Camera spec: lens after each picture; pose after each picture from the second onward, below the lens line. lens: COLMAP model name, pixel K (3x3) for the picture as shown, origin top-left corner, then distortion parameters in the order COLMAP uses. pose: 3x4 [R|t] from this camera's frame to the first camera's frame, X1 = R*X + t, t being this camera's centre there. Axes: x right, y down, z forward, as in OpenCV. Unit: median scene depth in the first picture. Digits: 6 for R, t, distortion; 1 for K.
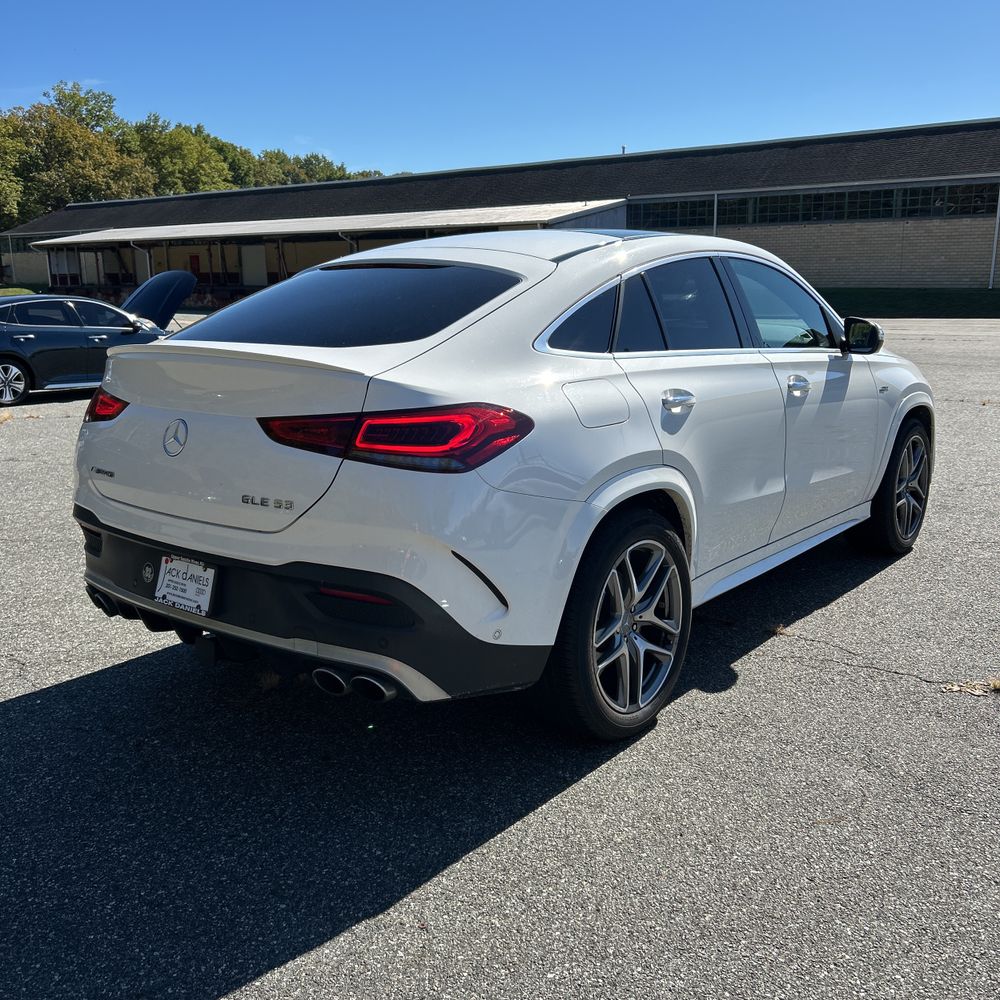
lens RADIAL K [[1012.1, 0, 491.5], [0, 1012.1, 497.2], [0, 0, 1]] dist [0.013932, 0.000000]
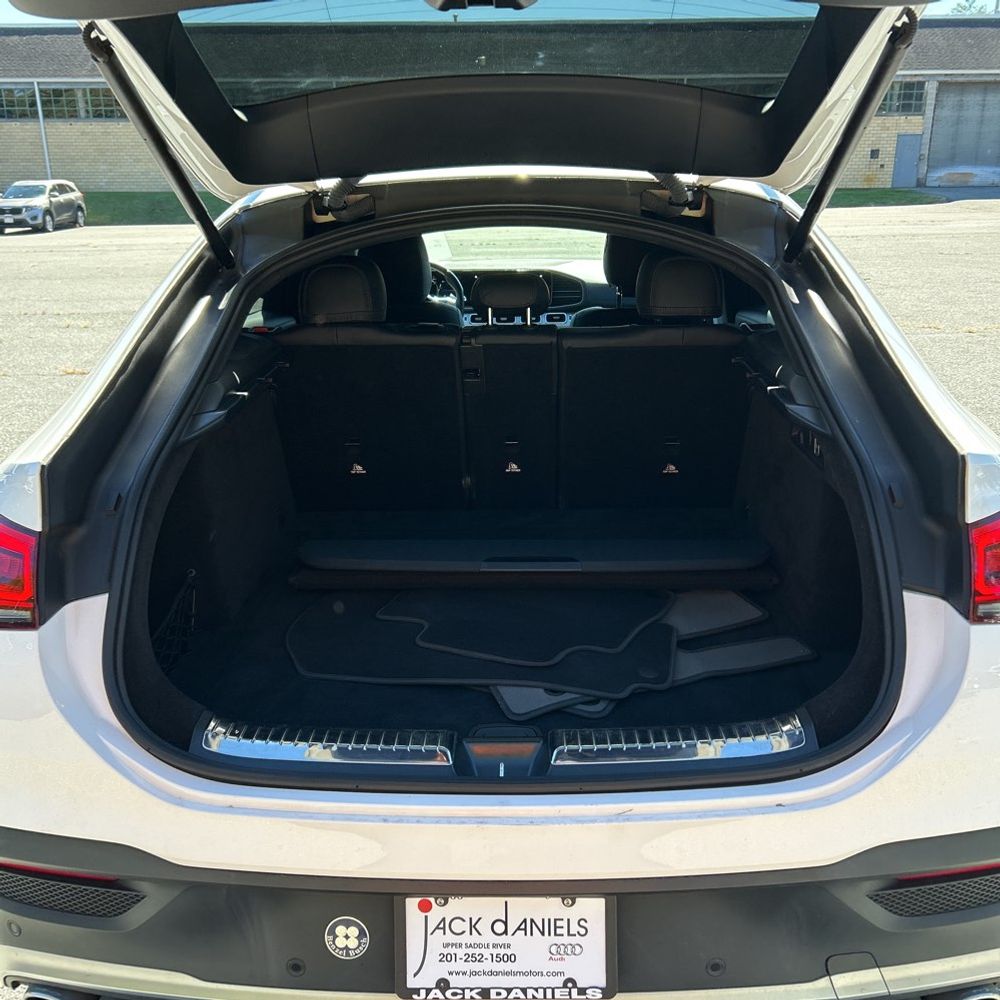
lens RADIAL K [[1012.1, 0, 513.1], [0, 1012.1, 504.4], [0, 0, 1]] dist [0.013932, 0.000000]
pose [[0.790855, -0.189967, 0.581774, -0.520722], [0.132516, 0.981208, 0.140254, -0.169298], [-0.597485, -0.033826, 0.801166, 0.630534]]
